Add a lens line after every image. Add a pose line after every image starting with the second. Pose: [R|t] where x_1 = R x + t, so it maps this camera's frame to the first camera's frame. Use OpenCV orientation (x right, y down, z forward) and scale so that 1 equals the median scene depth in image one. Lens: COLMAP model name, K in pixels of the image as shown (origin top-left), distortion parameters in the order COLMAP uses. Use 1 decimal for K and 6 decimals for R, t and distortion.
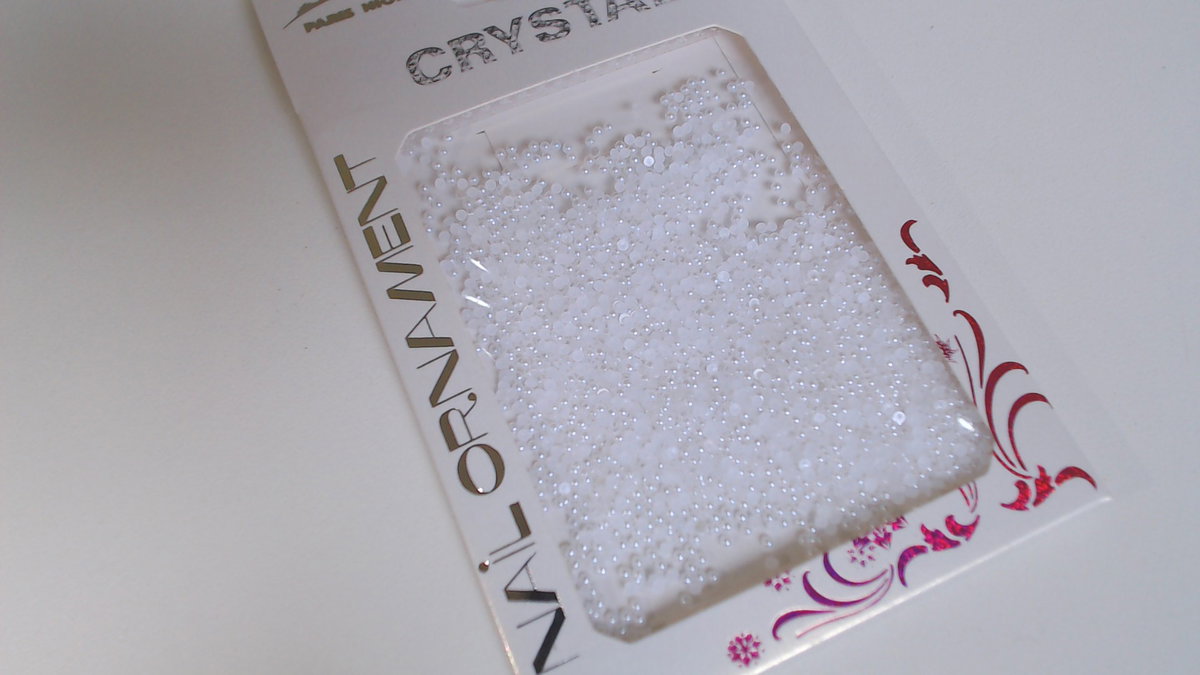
lens RADIAL K [[910.6, 0, 609.8], [0, 910.6, 330.3], [0, 0, 1]] dist [0.021923, -0.076831]
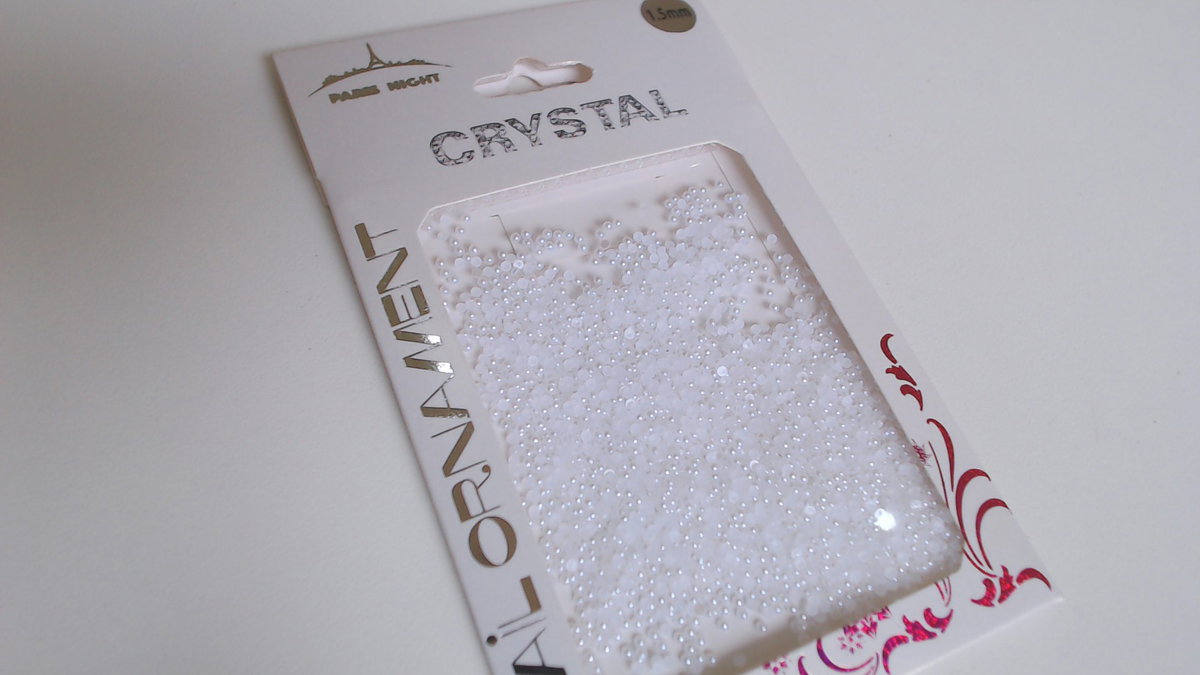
lens RADIAL K [[910.6, 0, 609.8], [0, 910.6, 330.3], [0, 0, 1]] dist [0.021923, -0.076831]
pose [[0.987233, 0.085026, 0.134694, -0.158194], [-0.070480, 0.991506, -0.109309, 0.019877], [-0.142844, 0.098420, 0.984840, -0.036889]]
